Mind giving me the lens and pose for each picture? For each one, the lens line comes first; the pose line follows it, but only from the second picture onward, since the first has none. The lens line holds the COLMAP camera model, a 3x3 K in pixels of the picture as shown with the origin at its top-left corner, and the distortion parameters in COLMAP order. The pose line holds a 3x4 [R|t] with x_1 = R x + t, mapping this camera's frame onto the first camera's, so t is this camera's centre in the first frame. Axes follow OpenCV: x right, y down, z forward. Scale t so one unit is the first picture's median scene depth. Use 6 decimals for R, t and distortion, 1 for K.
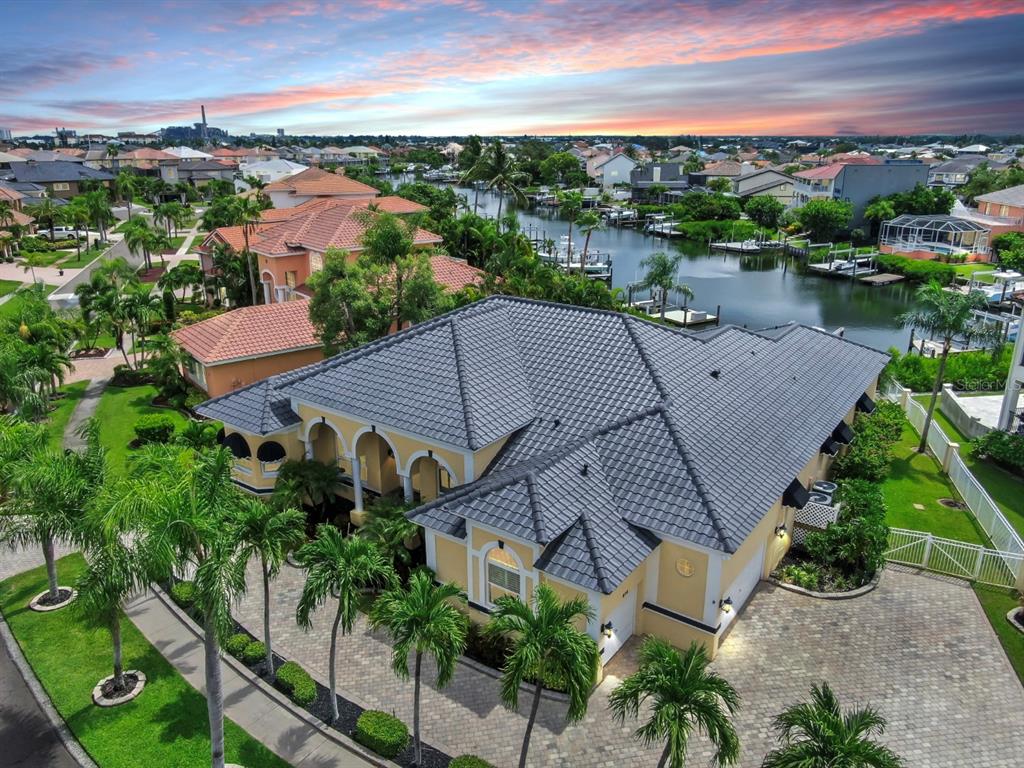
lens RADIAL K [[734.1, 0, 517.7], [0, 734.1, 378.2], [0, 0, 1]] dist [-0.002406, -0.002228]
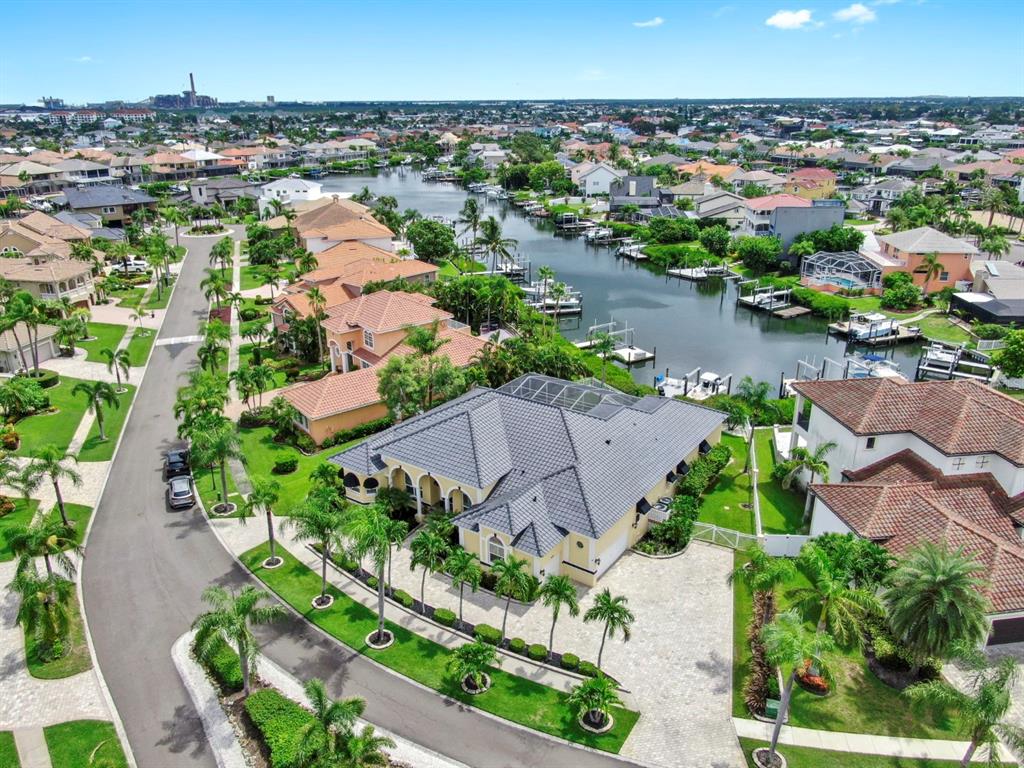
lens RADIAL K [[734.1, 0, 517.7], [0, 734.1, 378.2], [0, 0, 1]] dist [-0.002406, -0.002228]
pose [[0.999941, -0.008680, 0.006527, 0.022353], [0.008378, 0.998955, 0.044936, -0.223304], [-0.006911, -0.044878, 0.998969, -0.767707]]
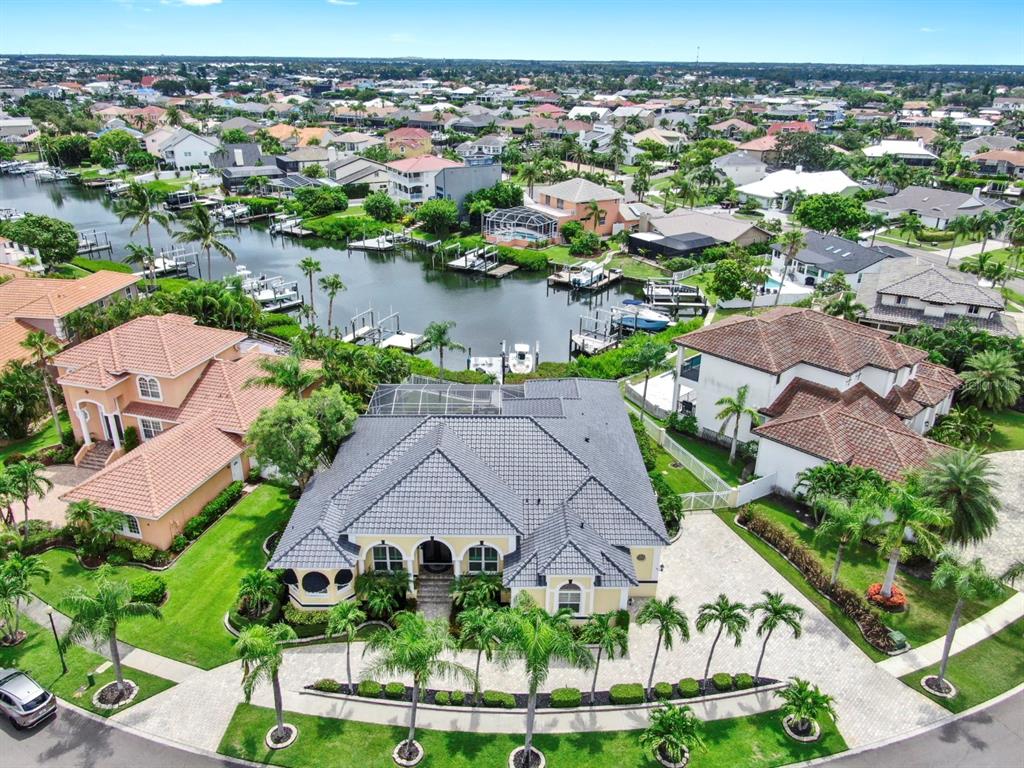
lens RADIAL K [[732.0, 0, 512.0], [0, 732.0, 384.0], [0, 0, 1]] dist [-0.007653, 0.000777]
pose [[0.810990, -0.227653, 0.538953, -0.675699], [0.170729, 0.973183, 0.154167, -0.374973], [-0.559596, -0.033013, 0.828108, -0.282758]]
